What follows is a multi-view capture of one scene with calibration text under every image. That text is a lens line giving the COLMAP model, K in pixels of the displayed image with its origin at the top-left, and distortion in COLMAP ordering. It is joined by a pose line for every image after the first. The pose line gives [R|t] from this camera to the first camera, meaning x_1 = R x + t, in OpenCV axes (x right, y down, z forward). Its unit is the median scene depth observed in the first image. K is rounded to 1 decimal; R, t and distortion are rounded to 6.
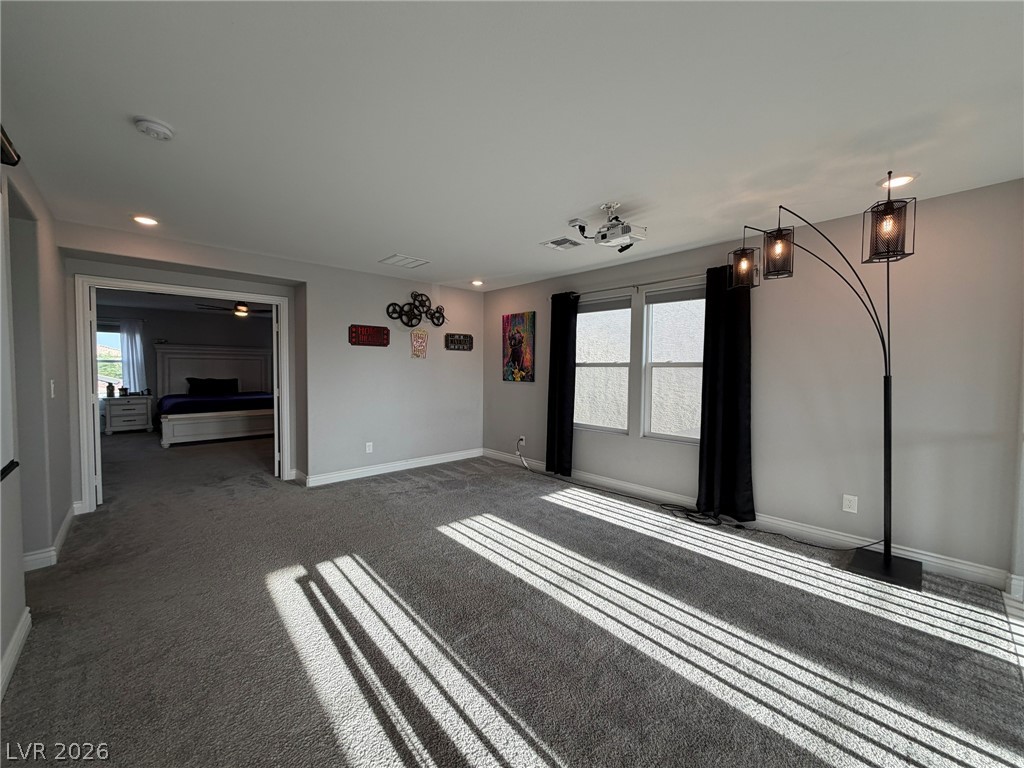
lens RADIAL K [[407.7, 0, 509.0], [0, 407.7, 385.8], [0, 0, 1]] dist [0.001047, -0.000049]
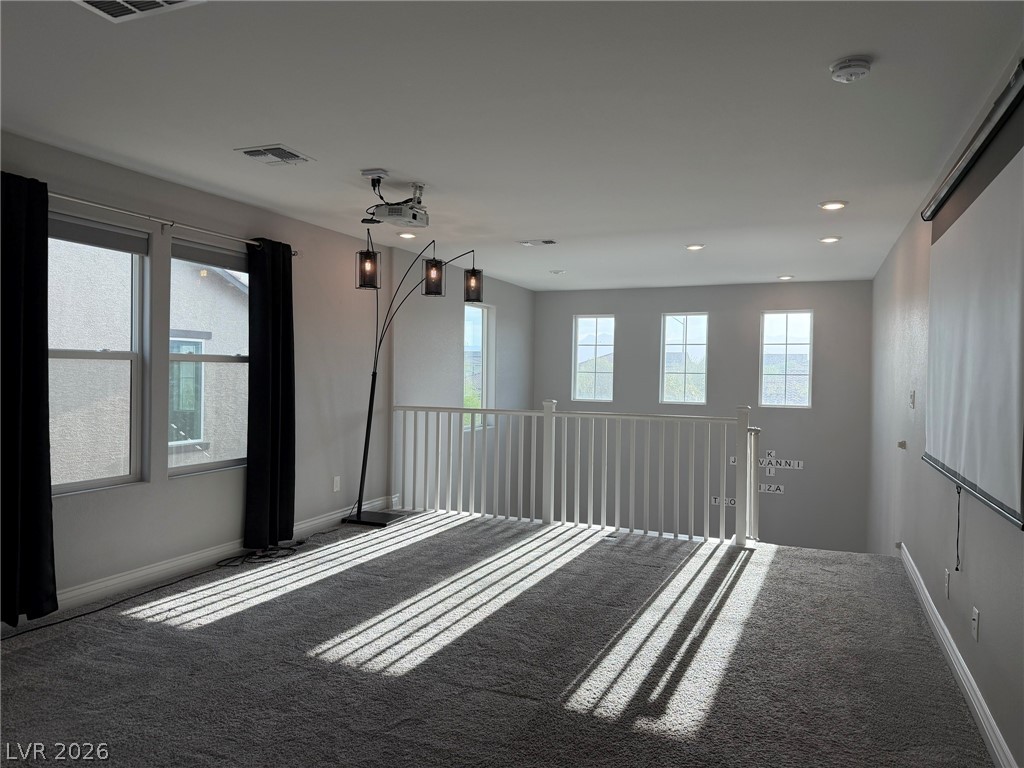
lens RADIAL K [[714.8, 0, 512.0], [0, 714.8, 384.0], [0, 0, 1]] dist [0.041177, -0.001238]
pose [[-0.419570, -0.030624, 0.907206, -0.955672], [0.020805, 0.998844, 0.043340, -0.053966], [-0.907485, 0.037059, -0.418448, 1.118595]]
